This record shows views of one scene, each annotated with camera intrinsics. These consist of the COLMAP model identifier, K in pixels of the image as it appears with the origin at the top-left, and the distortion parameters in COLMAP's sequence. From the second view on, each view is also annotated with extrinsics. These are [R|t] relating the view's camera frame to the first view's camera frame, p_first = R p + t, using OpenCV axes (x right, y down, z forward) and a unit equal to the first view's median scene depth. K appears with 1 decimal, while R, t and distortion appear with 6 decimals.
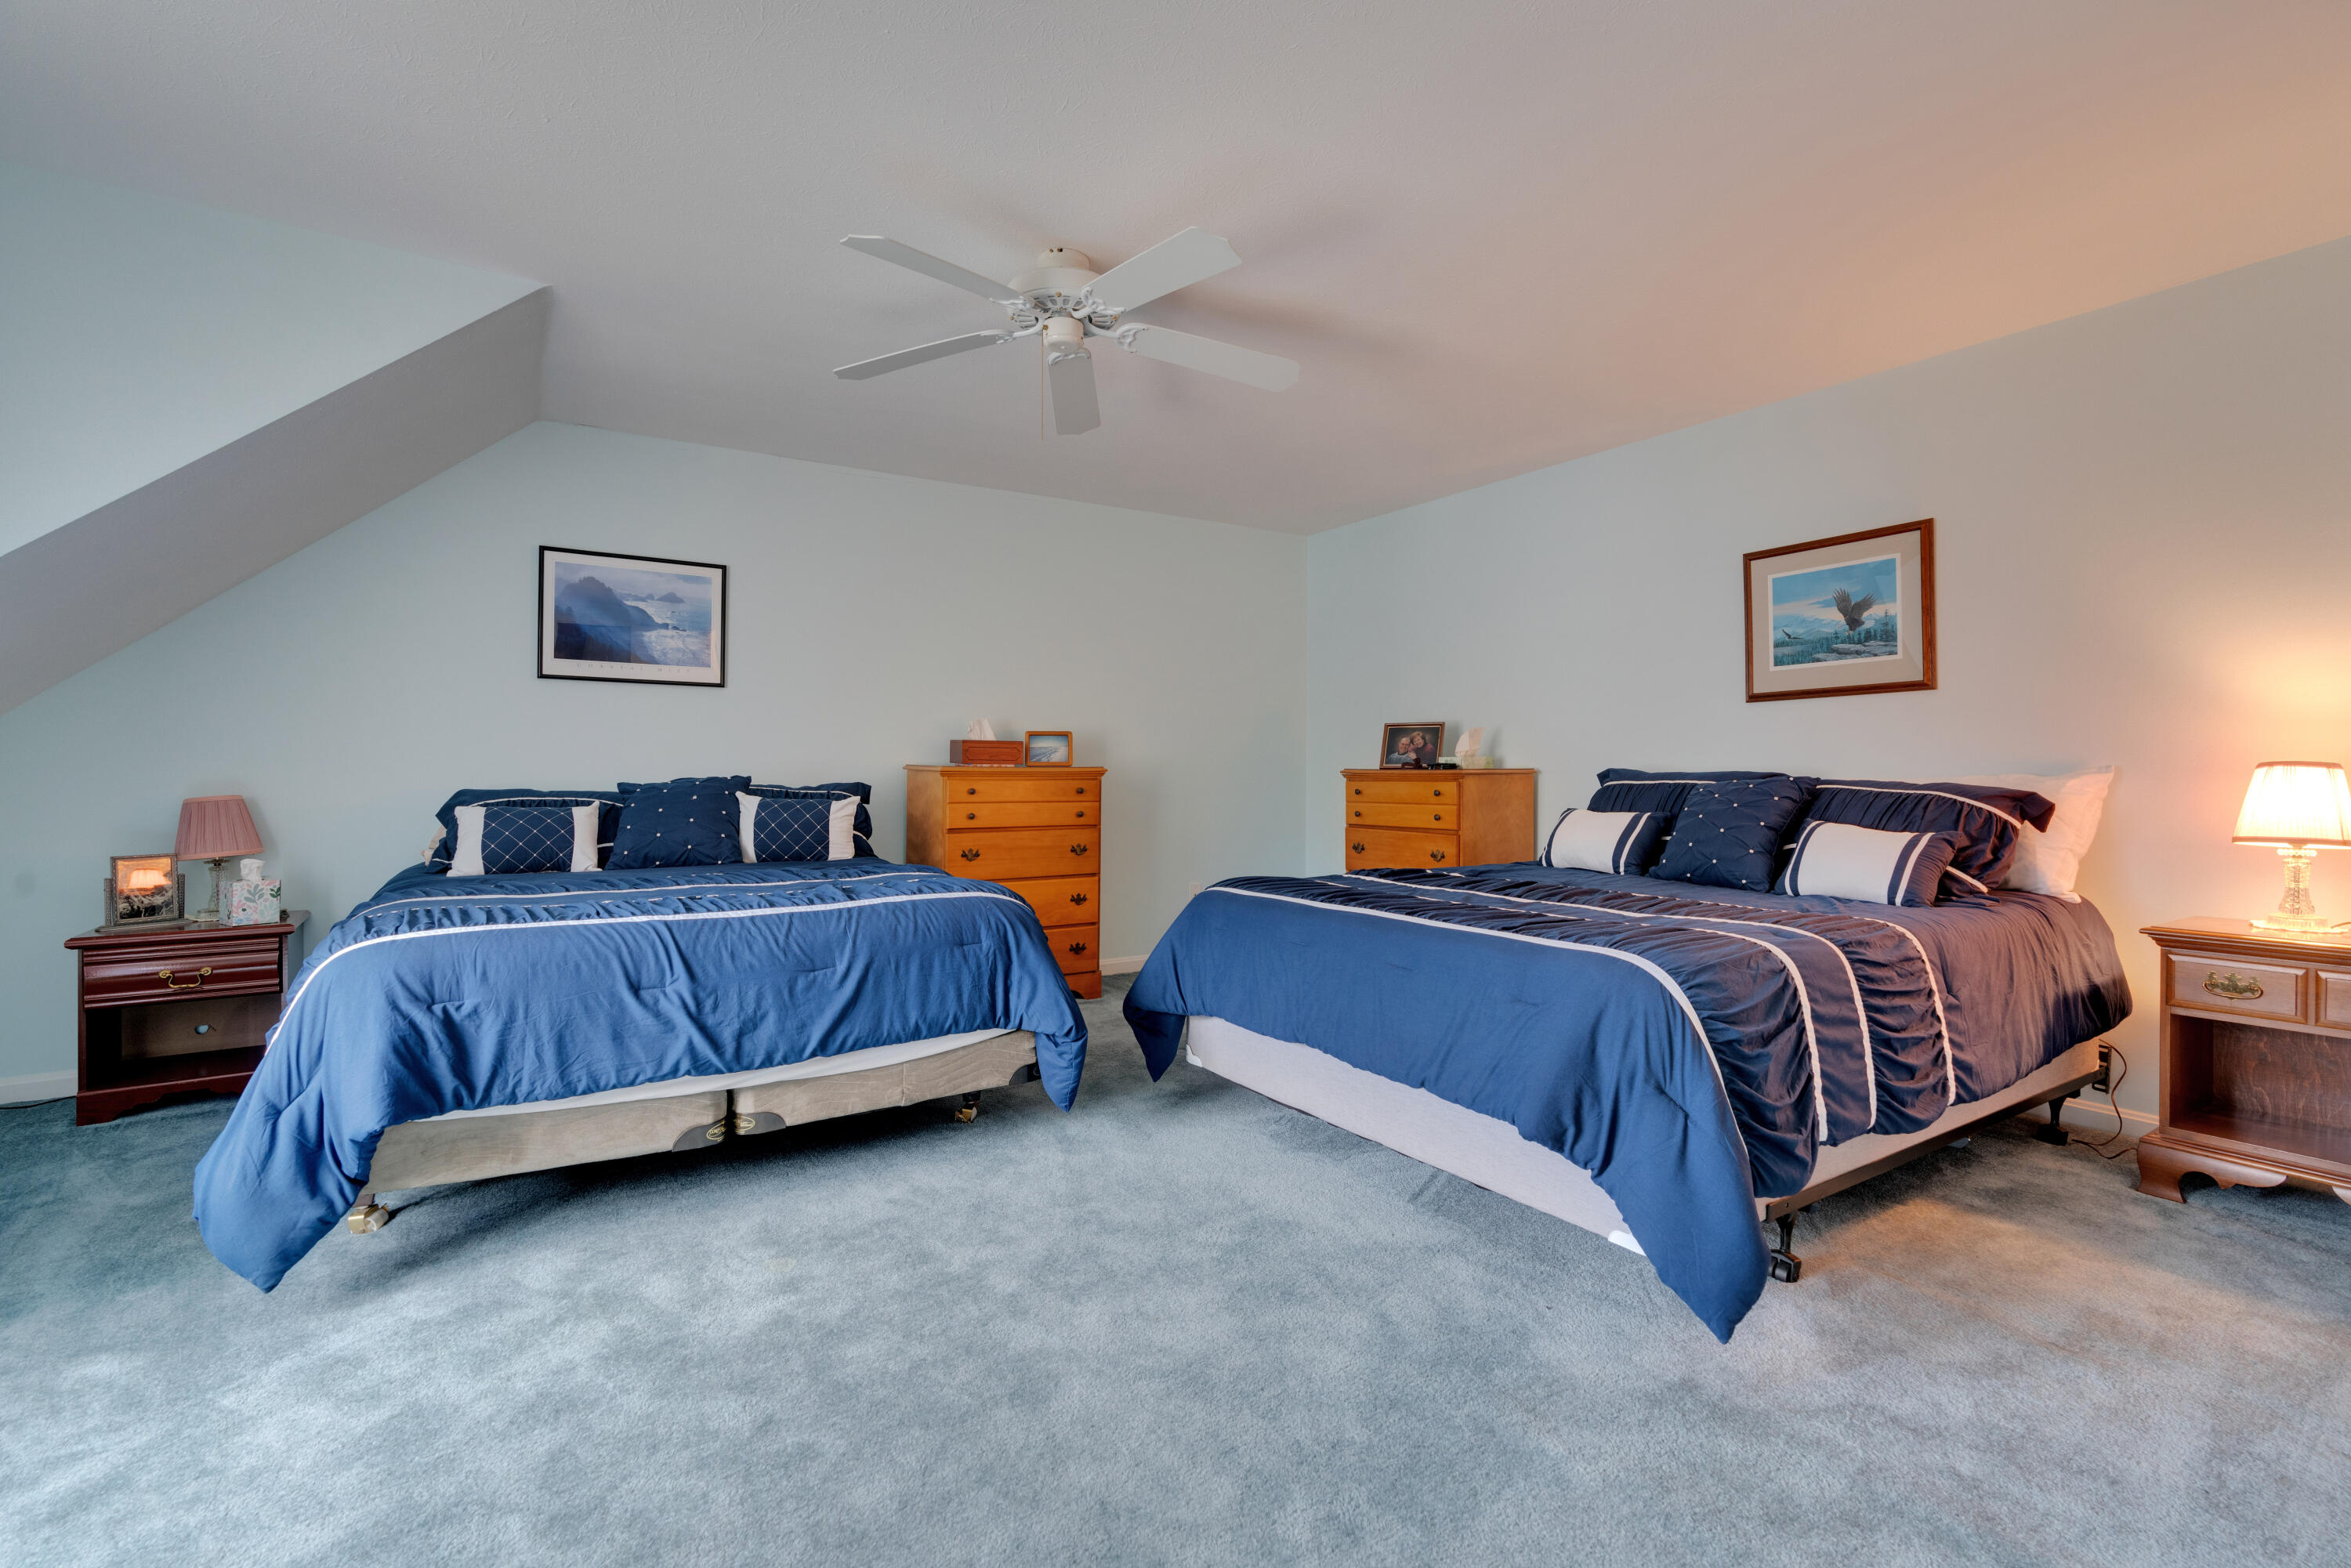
lens RADIAL K [[1077.3, 0, 1170.5], [0, 1077.3, 779.4], [0, 0, 1]] dist [-0.000430, 0.002483]
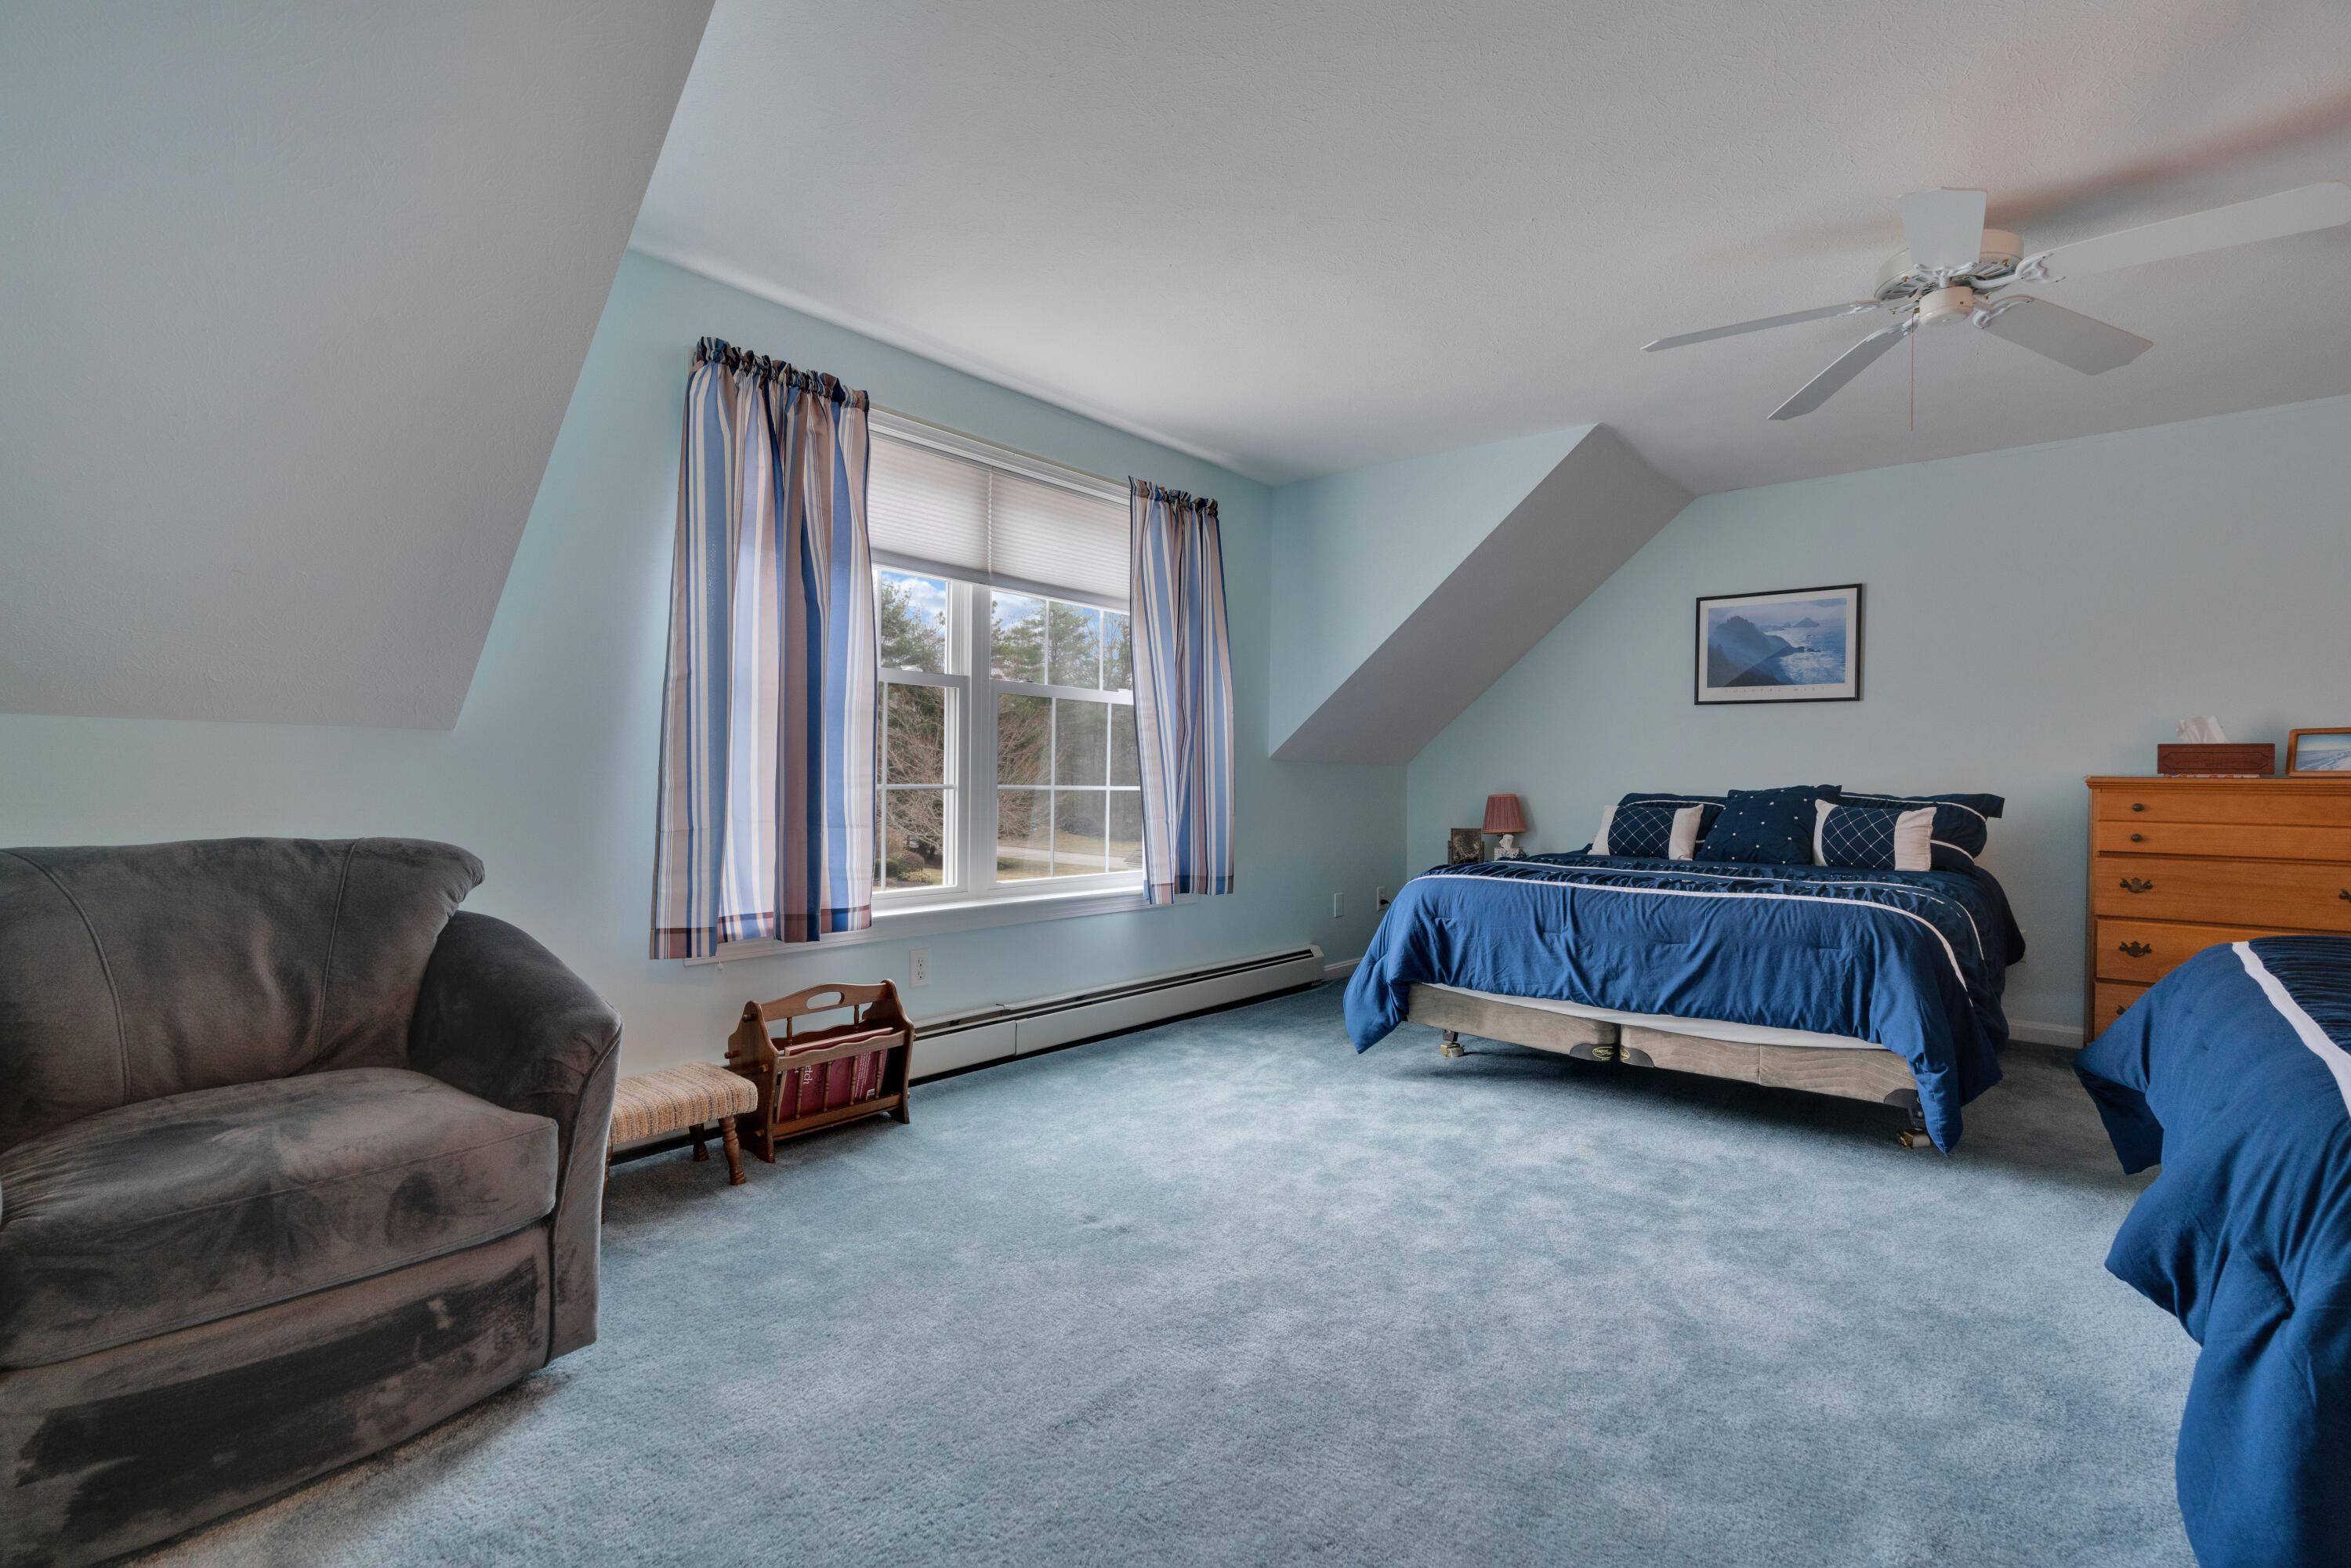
lens RADIAL K [[1077.3, 0, 1170.0], [0, 1077.3, 780.7], [0, 0, 1]] dist [-0.000430, 0.002483]
pose [[0.269421, 0.003554, -0.963016, 0.686795], [-0.015228, 0.999884, -0.000570, 0.004768], [0.962902, 0.014818, 0.269444, 0.132513]]
